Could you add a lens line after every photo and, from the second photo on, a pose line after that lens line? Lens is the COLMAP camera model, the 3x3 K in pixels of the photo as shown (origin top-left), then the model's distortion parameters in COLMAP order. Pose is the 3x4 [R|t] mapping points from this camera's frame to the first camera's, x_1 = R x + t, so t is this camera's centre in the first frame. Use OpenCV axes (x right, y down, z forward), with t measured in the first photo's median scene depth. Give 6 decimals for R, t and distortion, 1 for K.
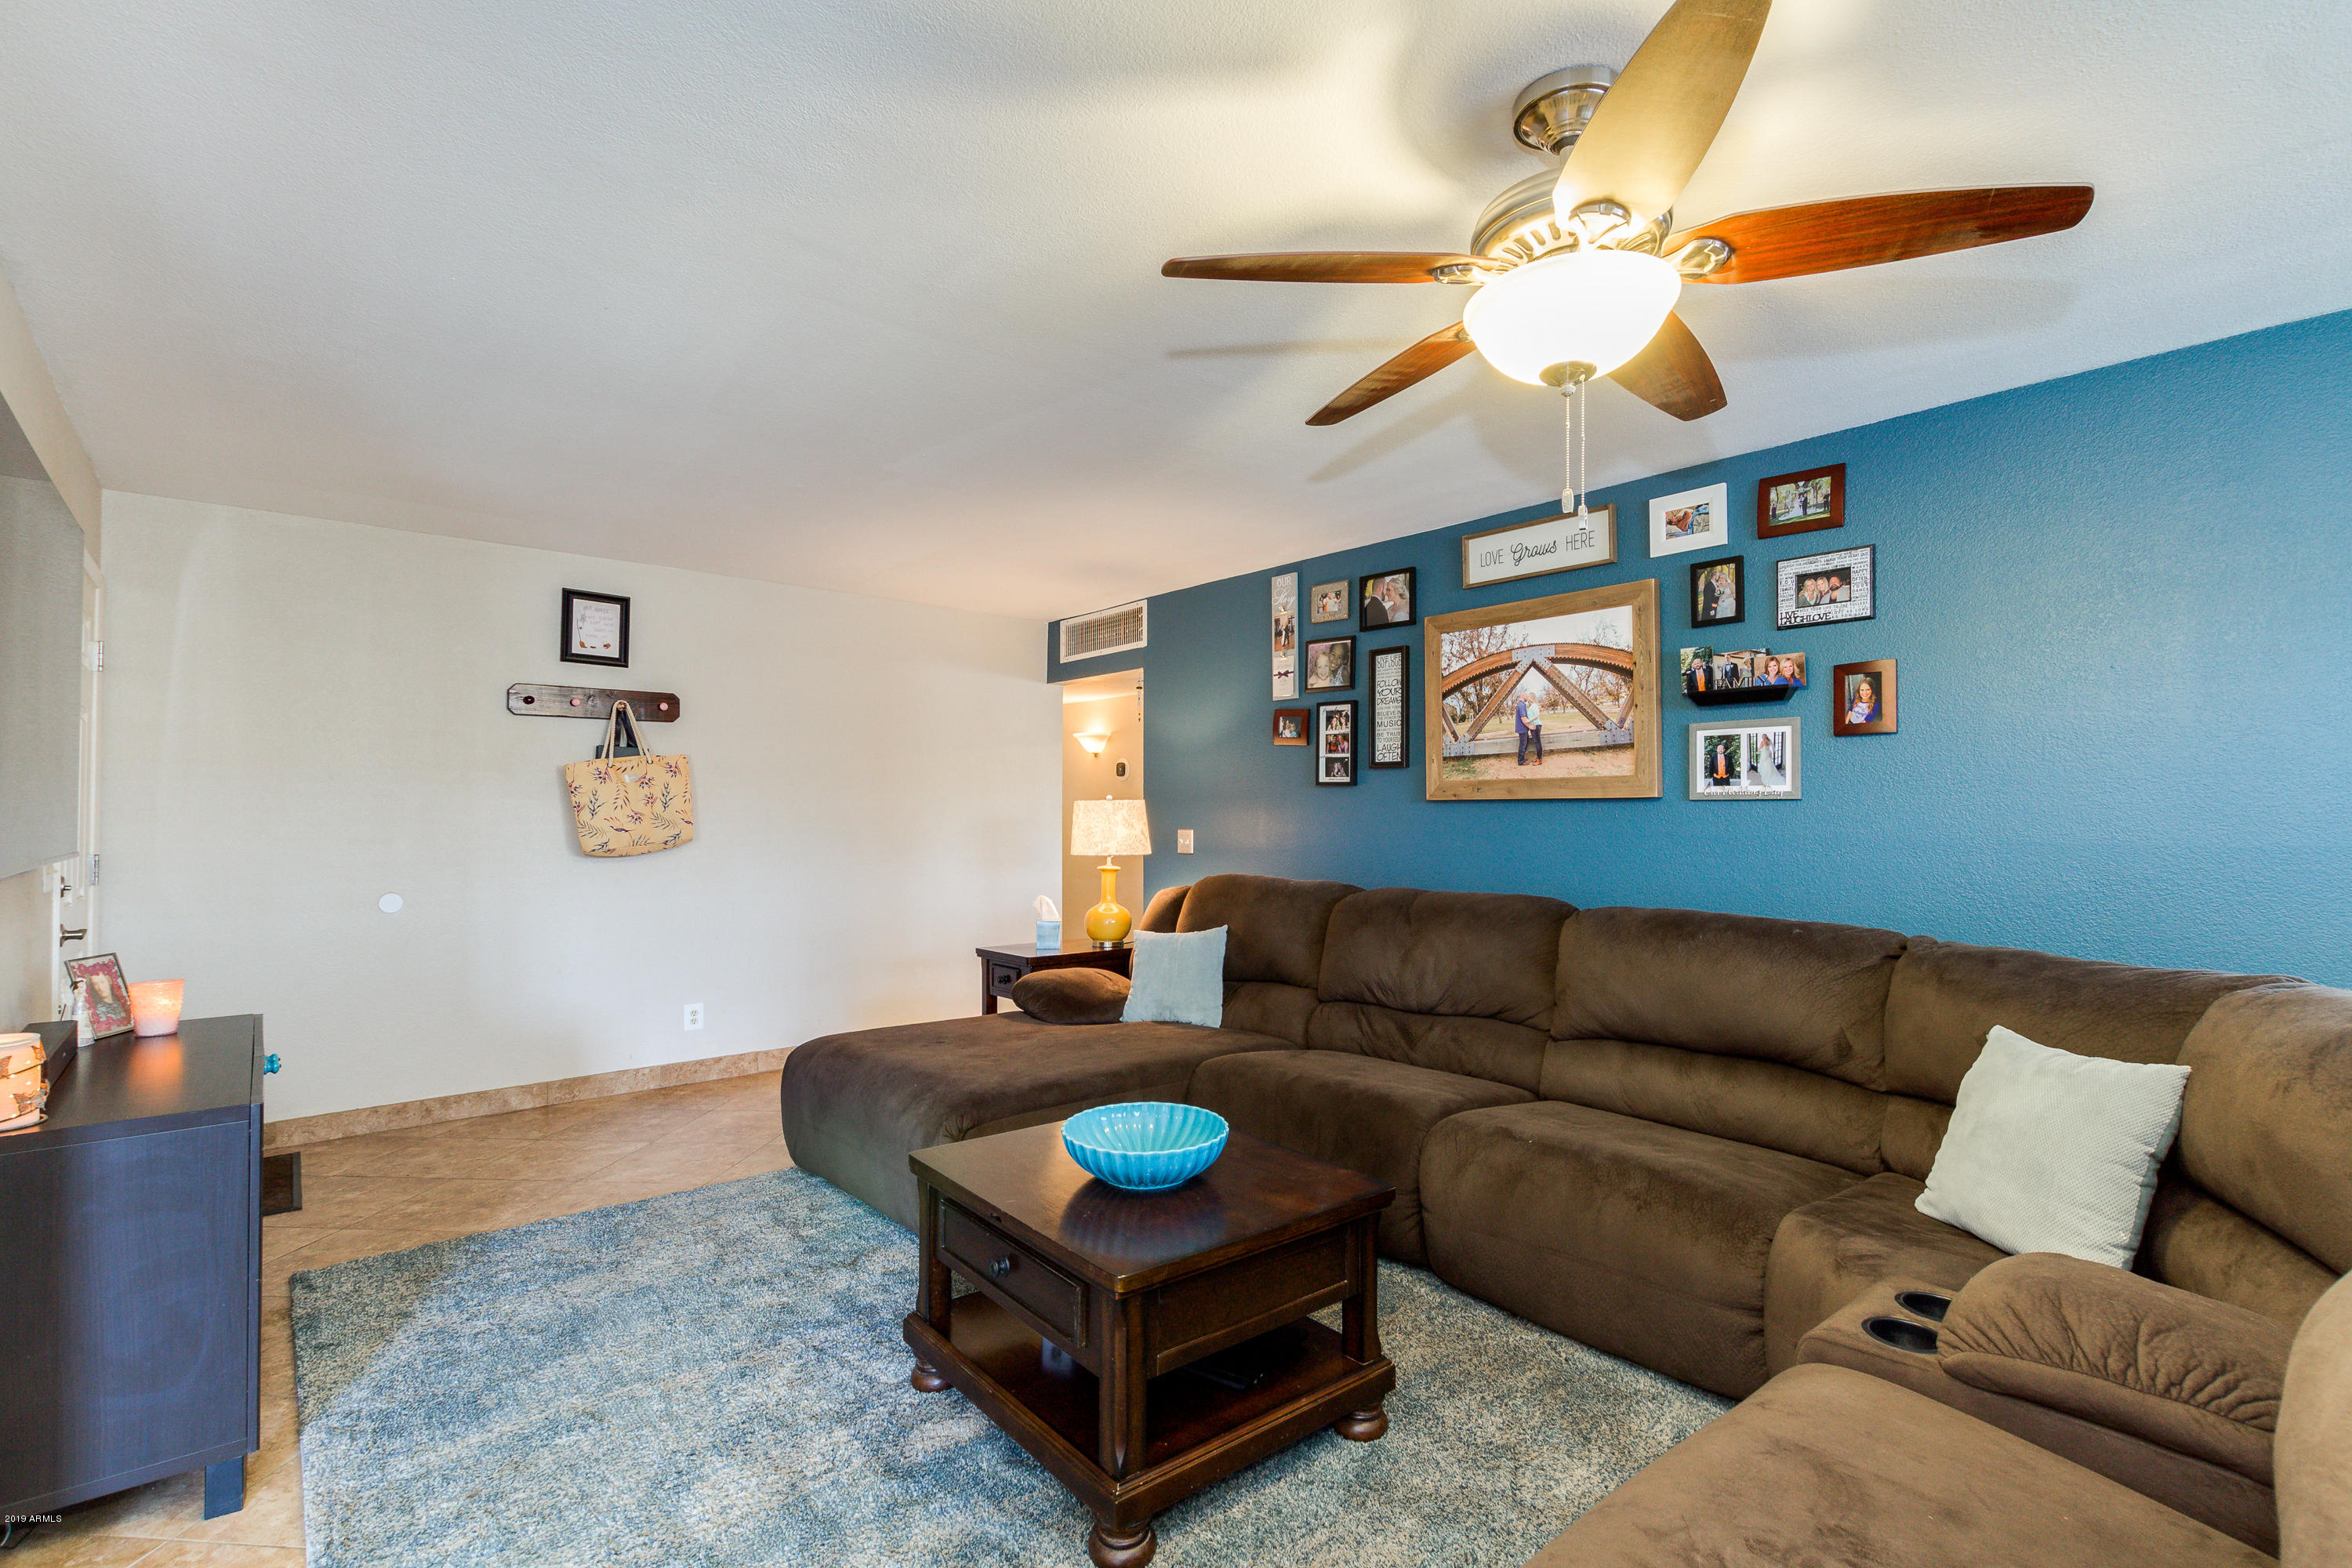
lens RADIAL K [[1079.1, 0, 1176.1], [0, 1079.1, 800.0], [0, 0, 1]] dist [0.005288, 0.001089]
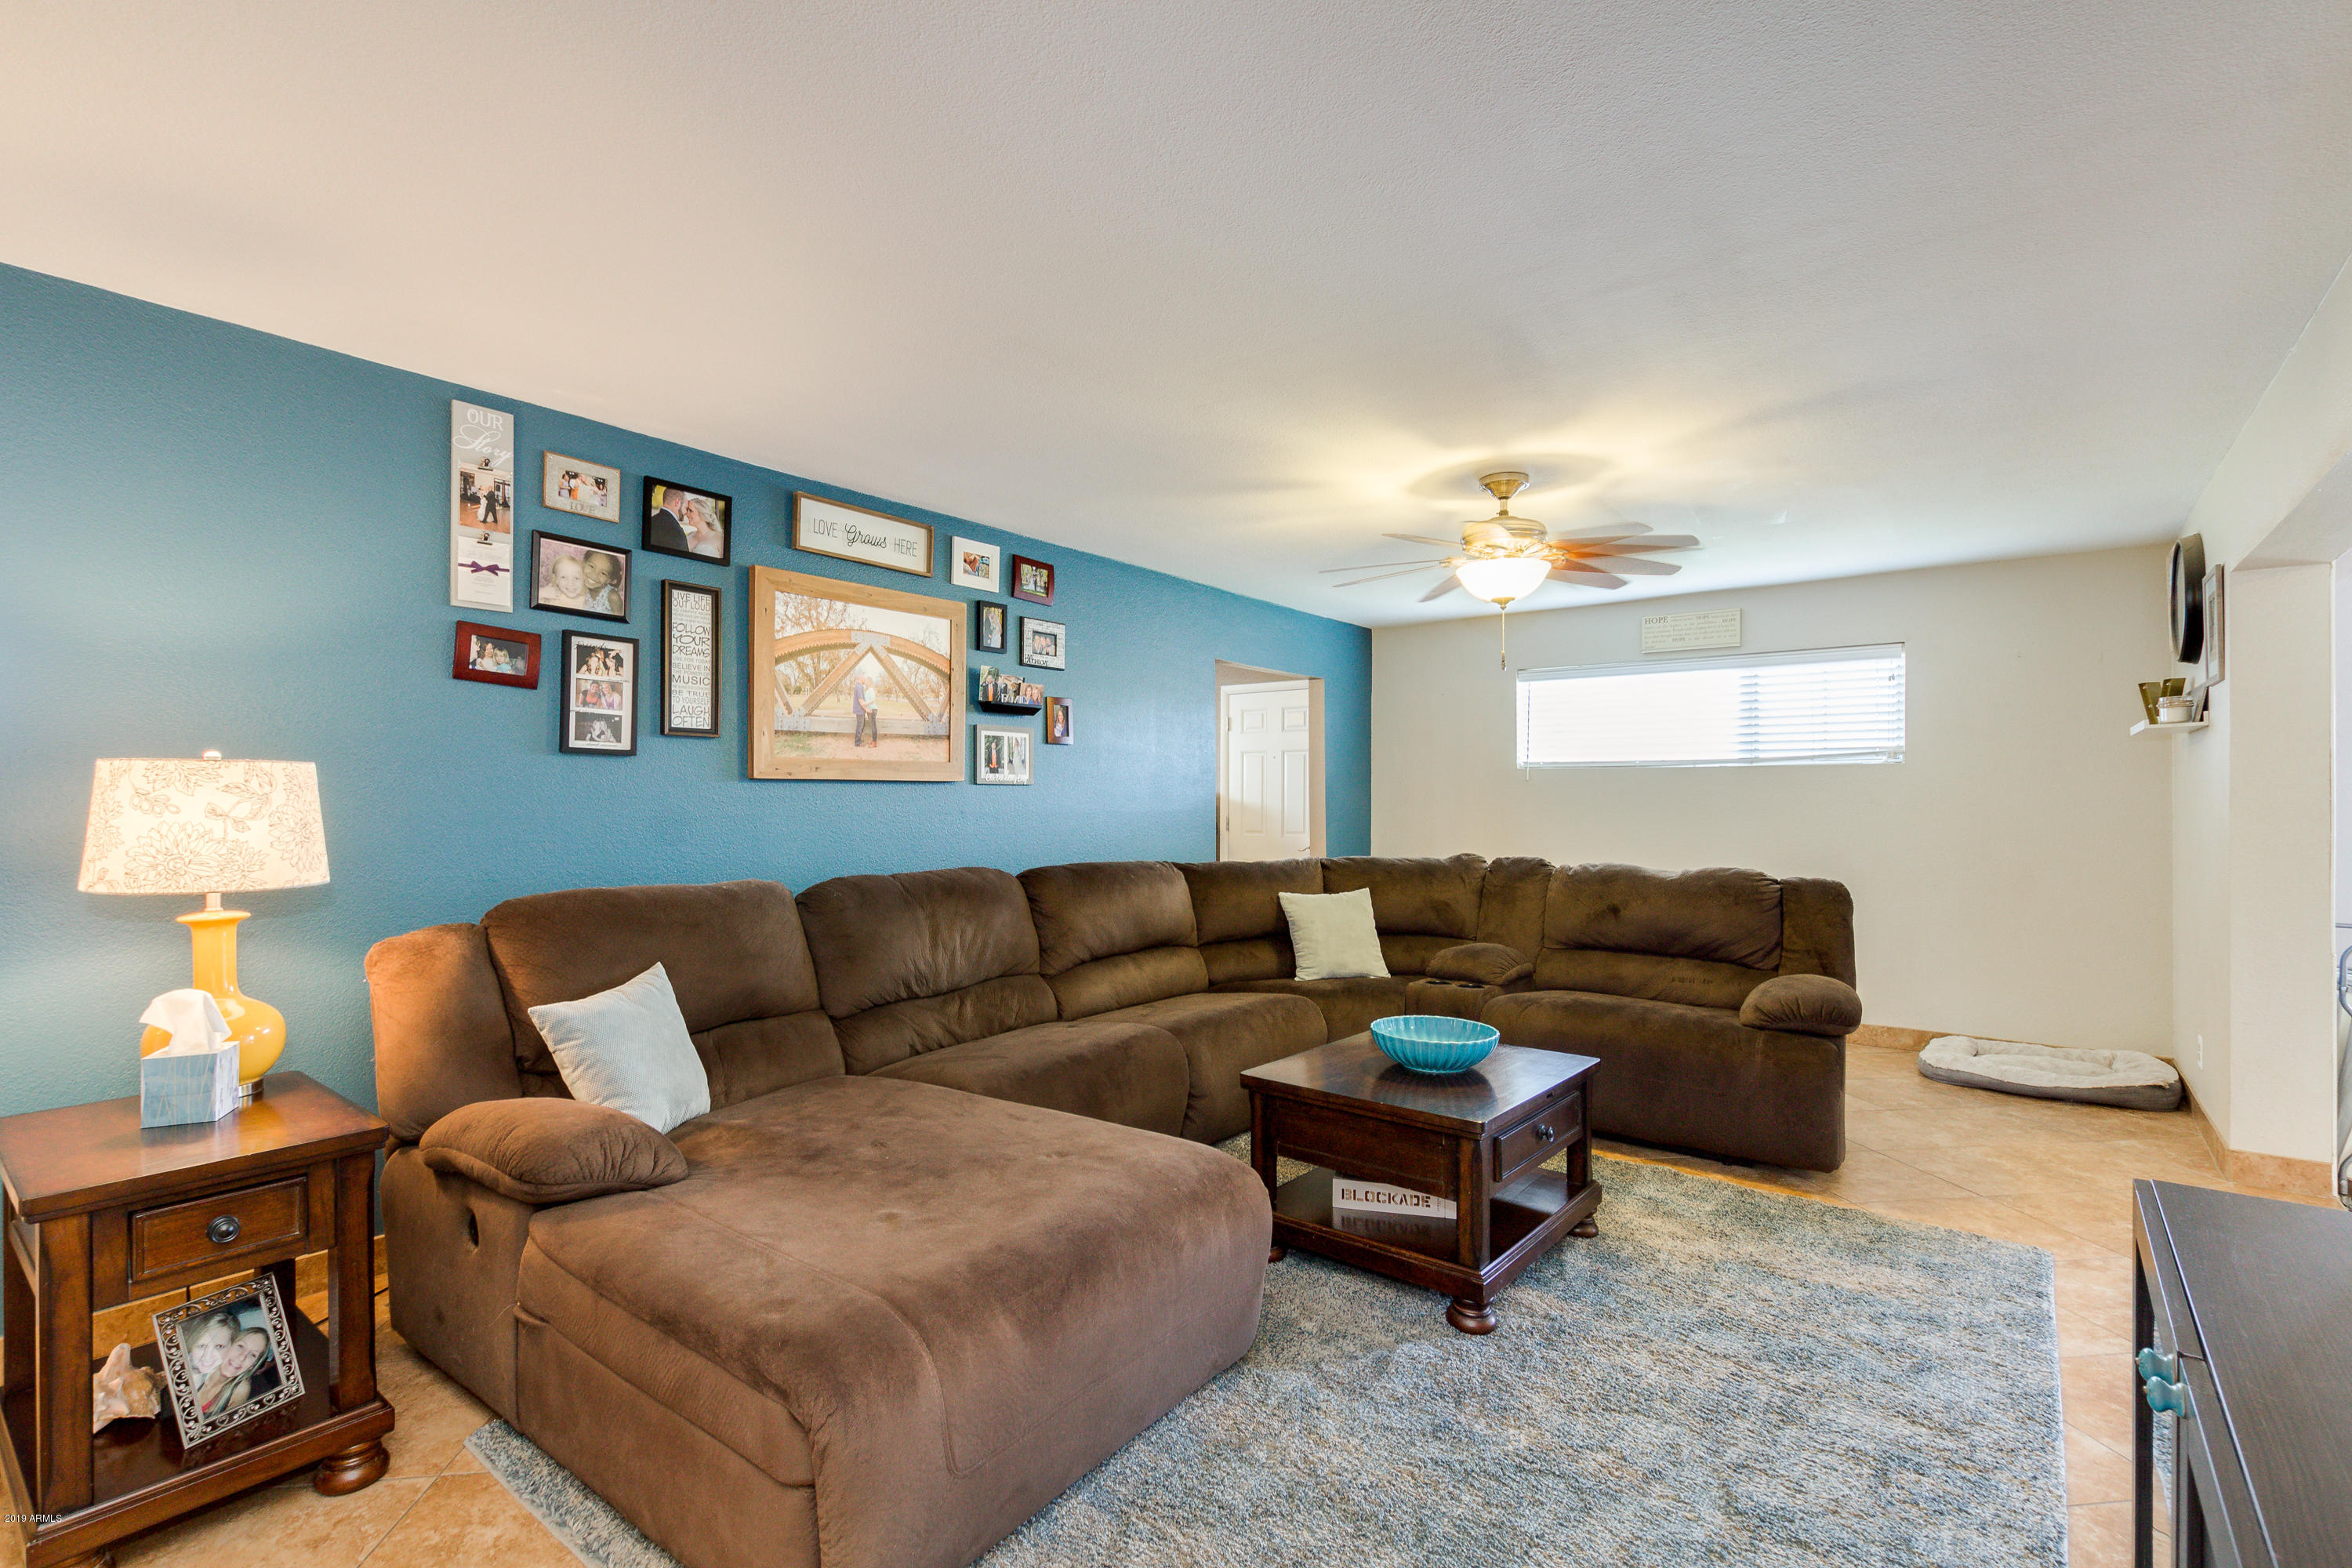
lens RADIAL K [[1079.1, 0, 1177.6], [0, 1079.1, 792.7], [0, 0, 1]] dist [0.005288, 0.001089]
pose [[-0.205640, 0.000484, 0.978628, -0.726588], [-0.016361, 0.999858, -0.003932, 0.010224], [-0.978491, -0.016820, -0.205603, 0.905632]]
